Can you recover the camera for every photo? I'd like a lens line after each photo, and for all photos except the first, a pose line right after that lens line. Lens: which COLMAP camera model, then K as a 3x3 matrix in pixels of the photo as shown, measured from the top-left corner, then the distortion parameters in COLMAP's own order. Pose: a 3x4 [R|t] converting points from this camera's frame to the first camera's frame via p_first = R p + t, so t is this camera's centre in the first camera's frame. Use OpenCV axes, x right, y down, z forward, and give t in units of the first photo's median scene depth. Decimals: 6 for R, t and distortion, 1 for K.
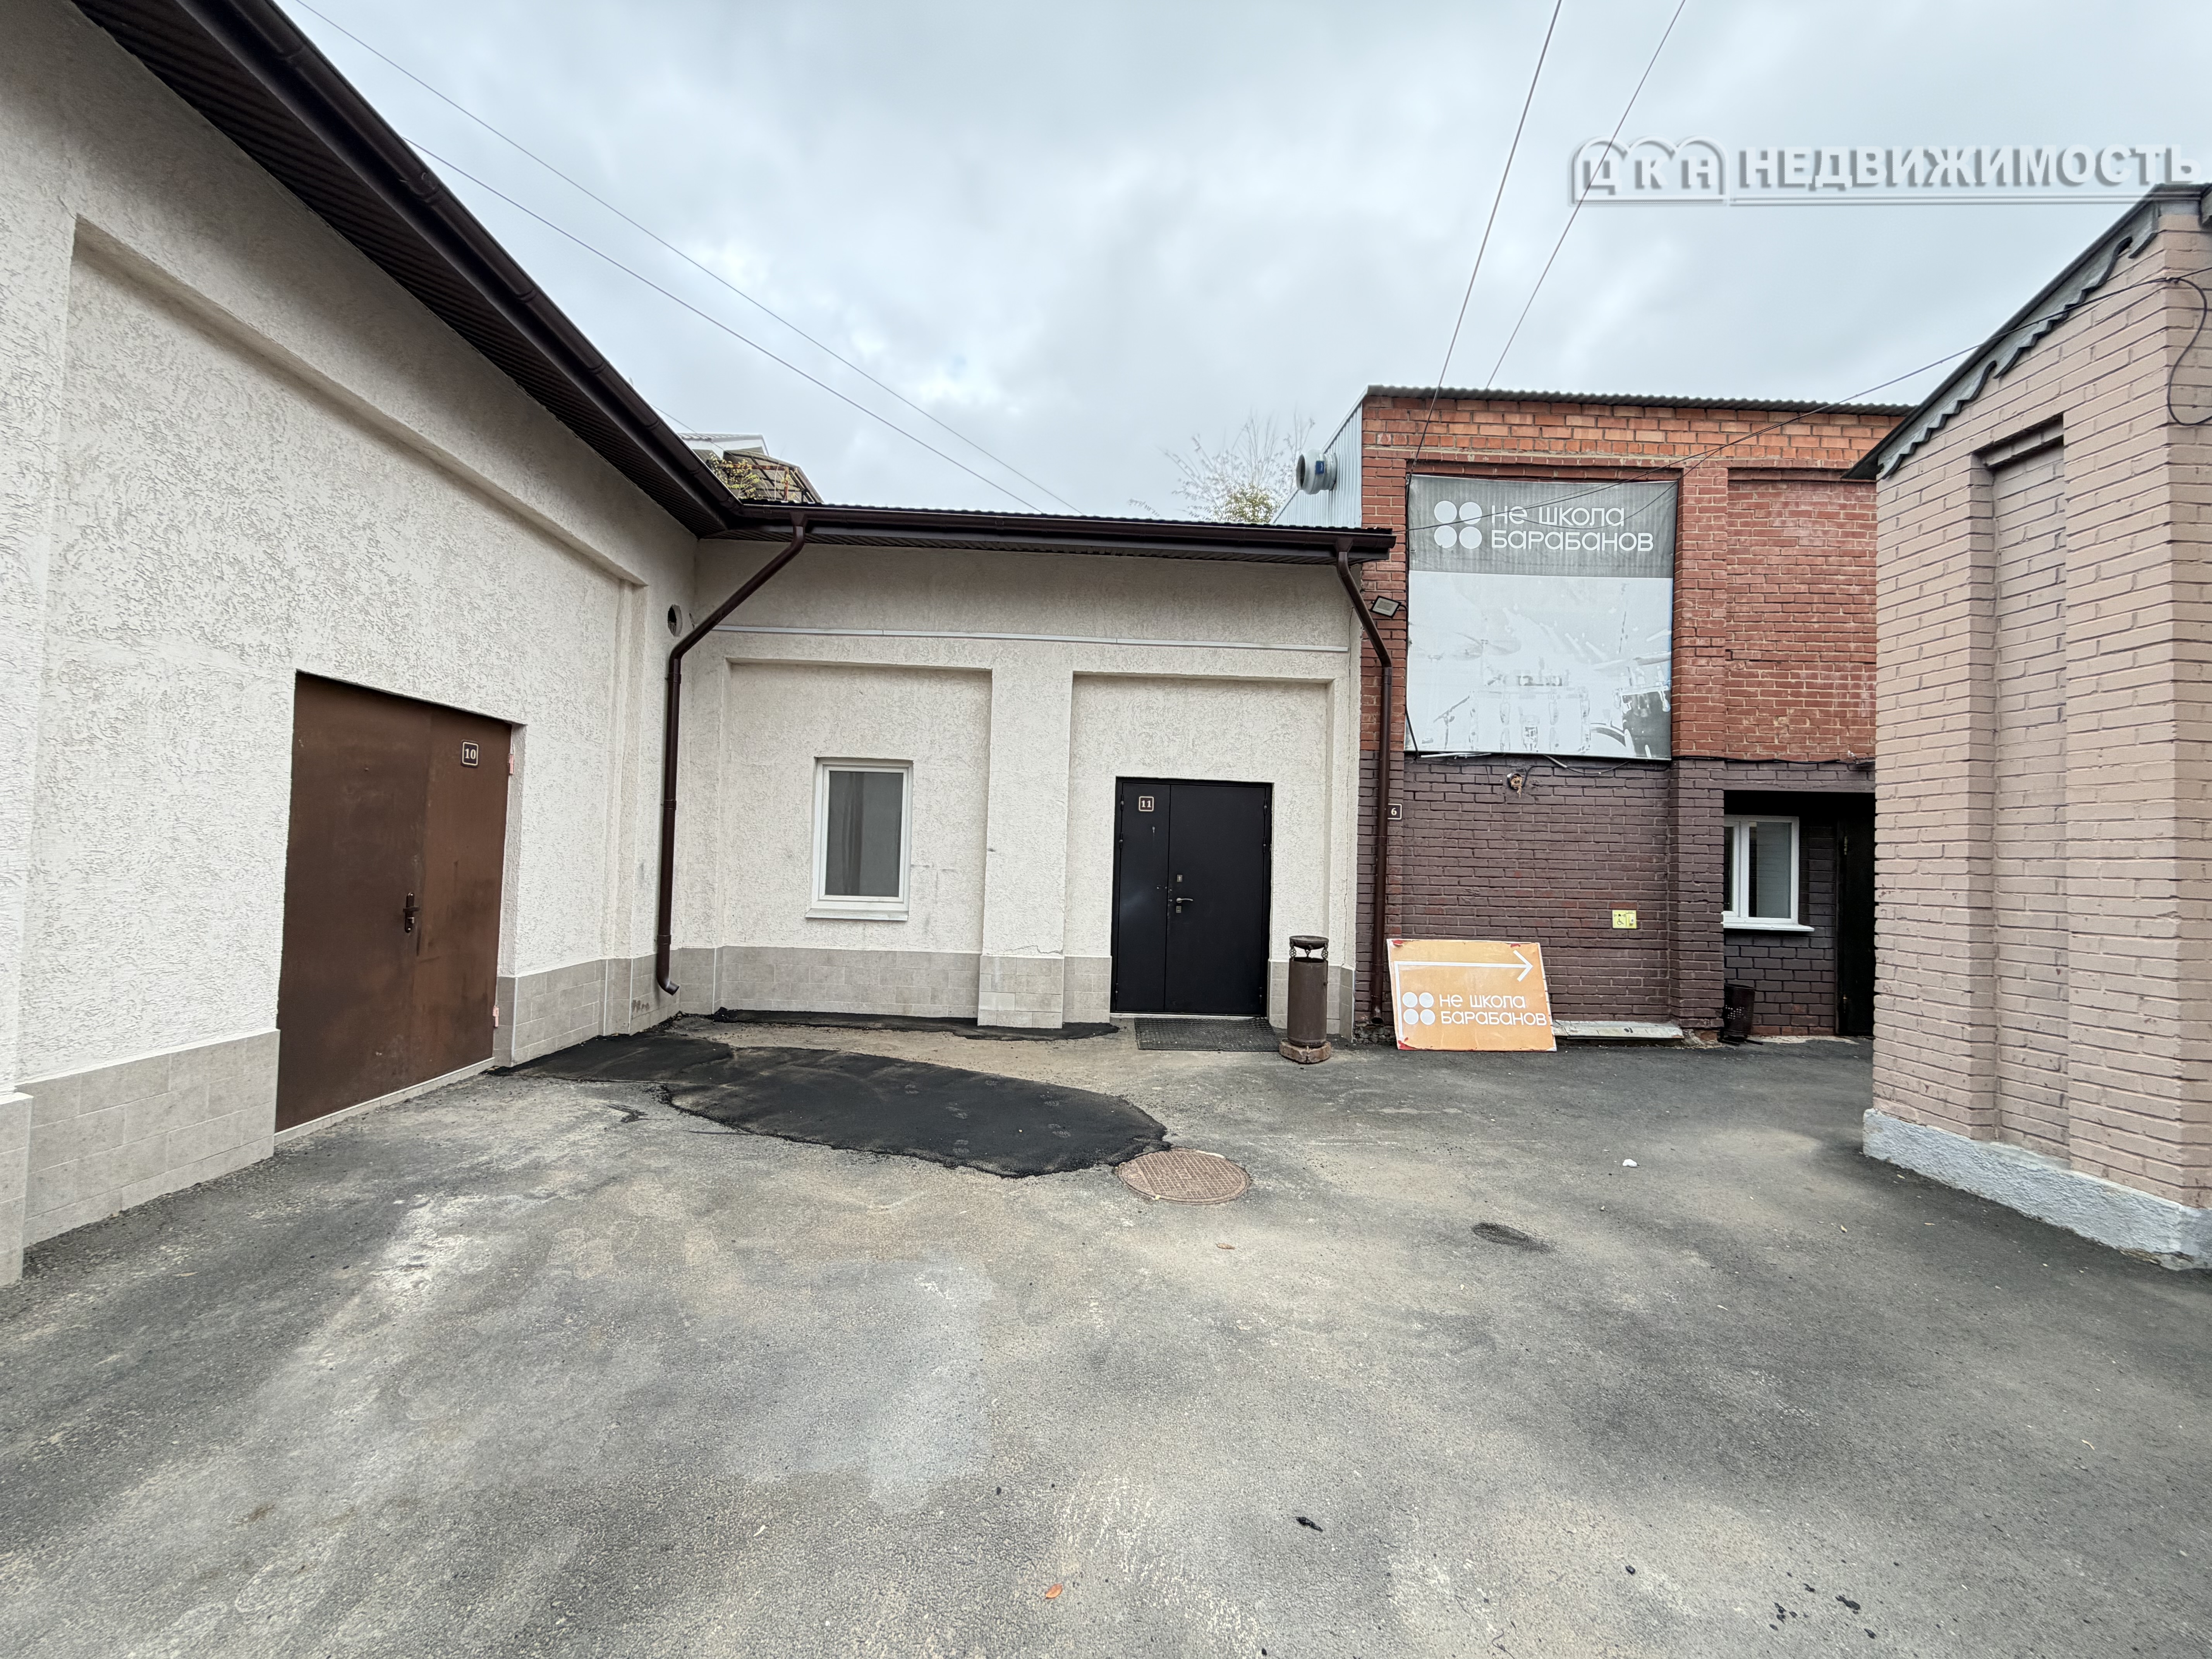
lens RADIAL K [[882.4, 0, 1097.2], [0, 882.4, 833.4], [0, 0, 1]] dist [-0.002127, 0.000733]
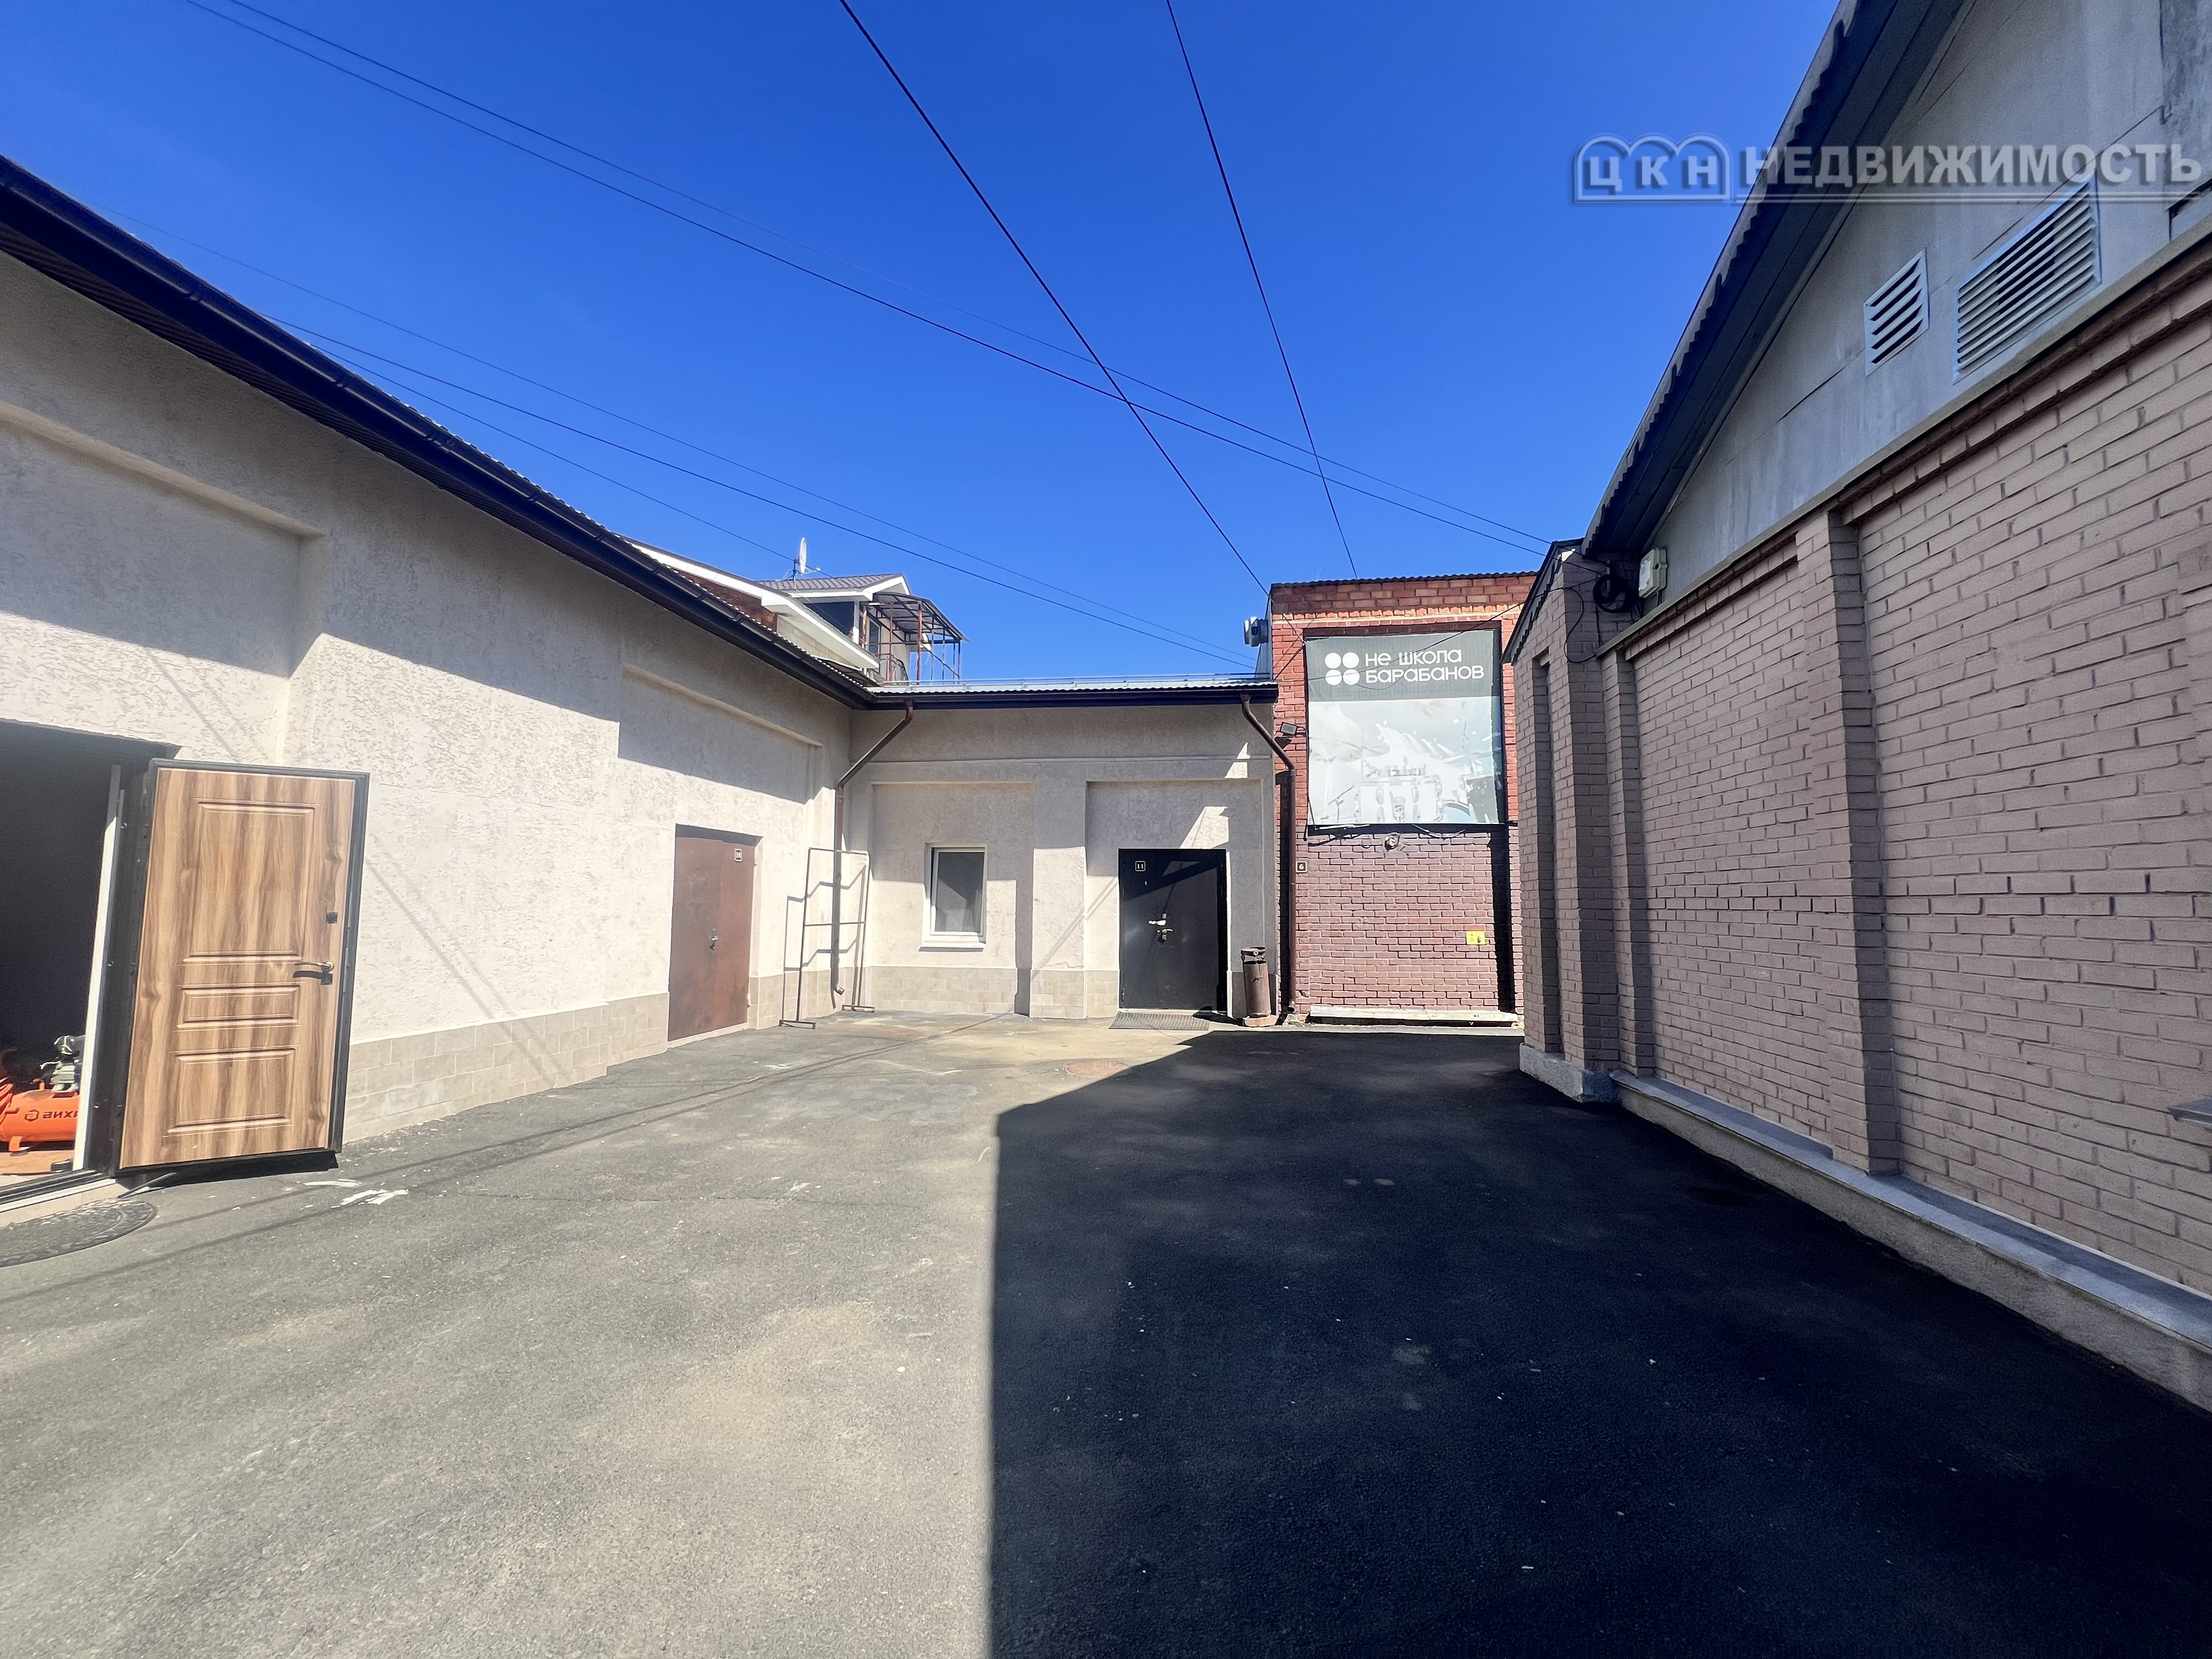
lens RADIAL K [[886.1, 0, 1096.1], [0, 886.1, 836.2], [0, 0, 1]] dist [0.000313, -0.000348]
pose [[0.986108, -0.036939, -0.161945, 0.406251], [0.028165, 0.998025, -0.056145, -0.003756], [0.163699, 0.050804, 0.985201, -0.861764]]
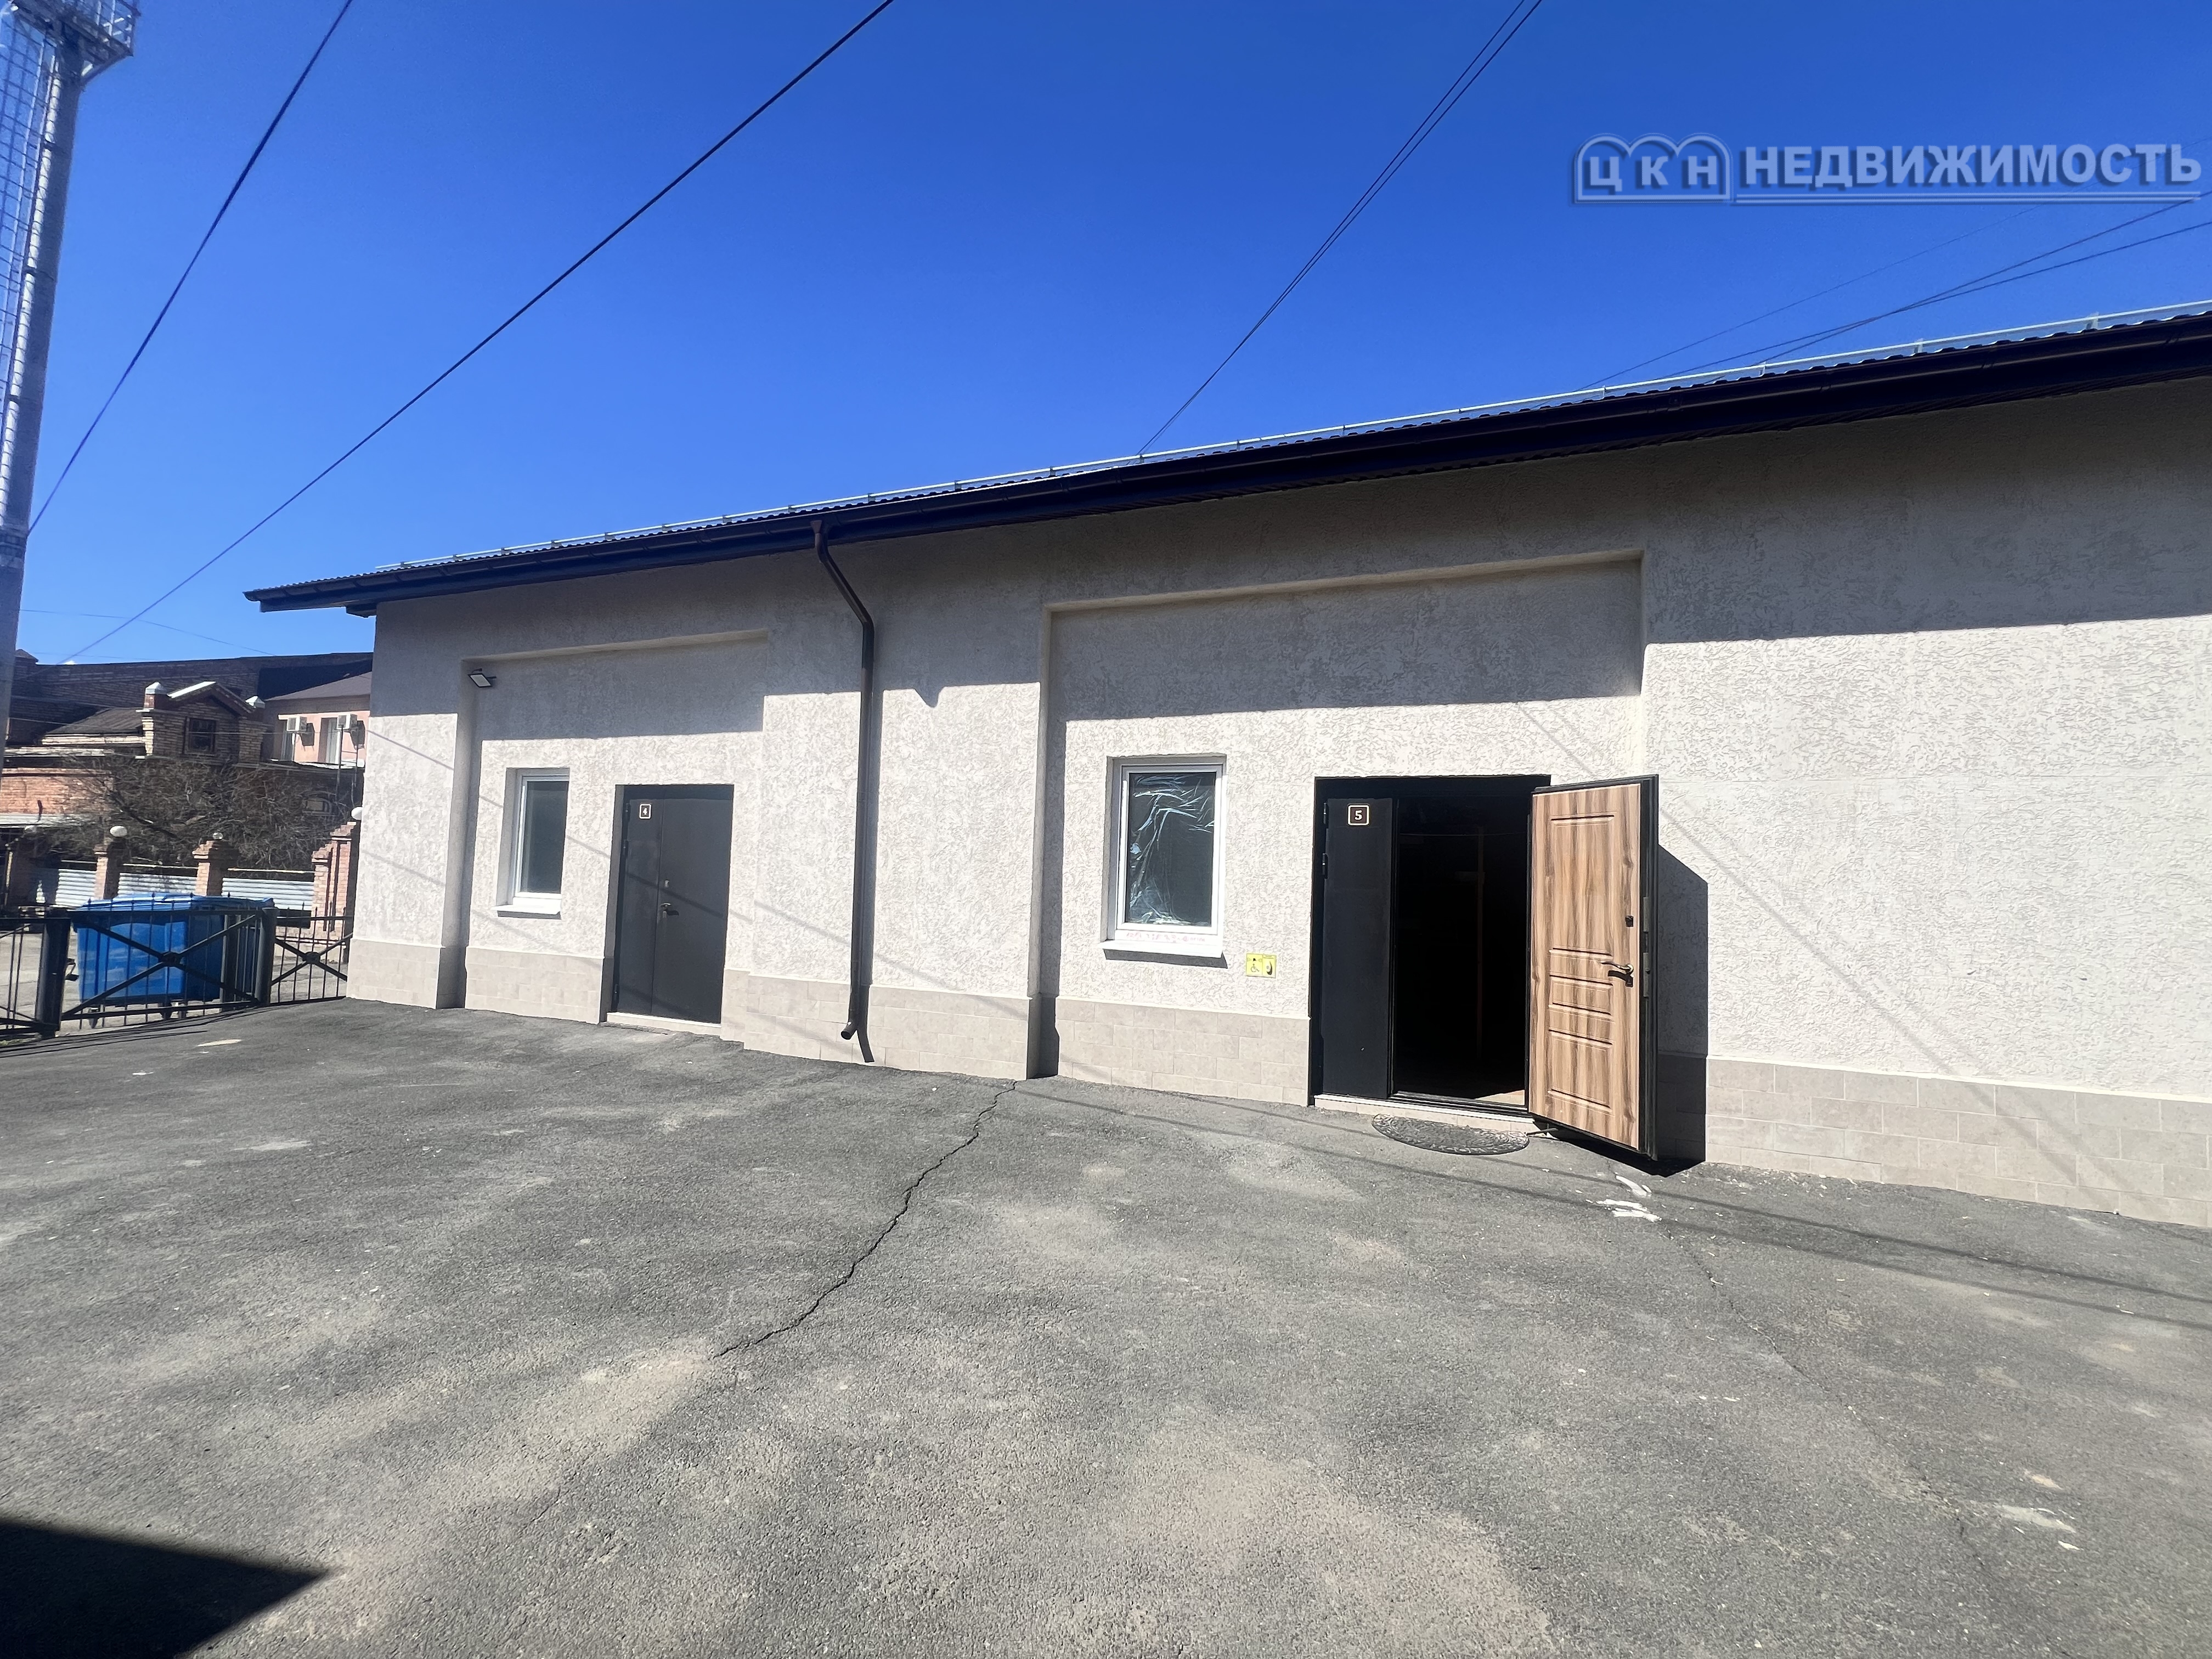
lens RADIAL K [[886.1, 0, 1111.7], [0, 886.1, 834.6], [0, 0, 1]] dist [0.000313, -0.000348]
pose [[-0.378777, -0.092596, -0.920844, 0.571721], [-0.020331, 0.995575, -0.091748, 0.014989], [0.925265, -0.016031, -0.378983, -0.134065]]
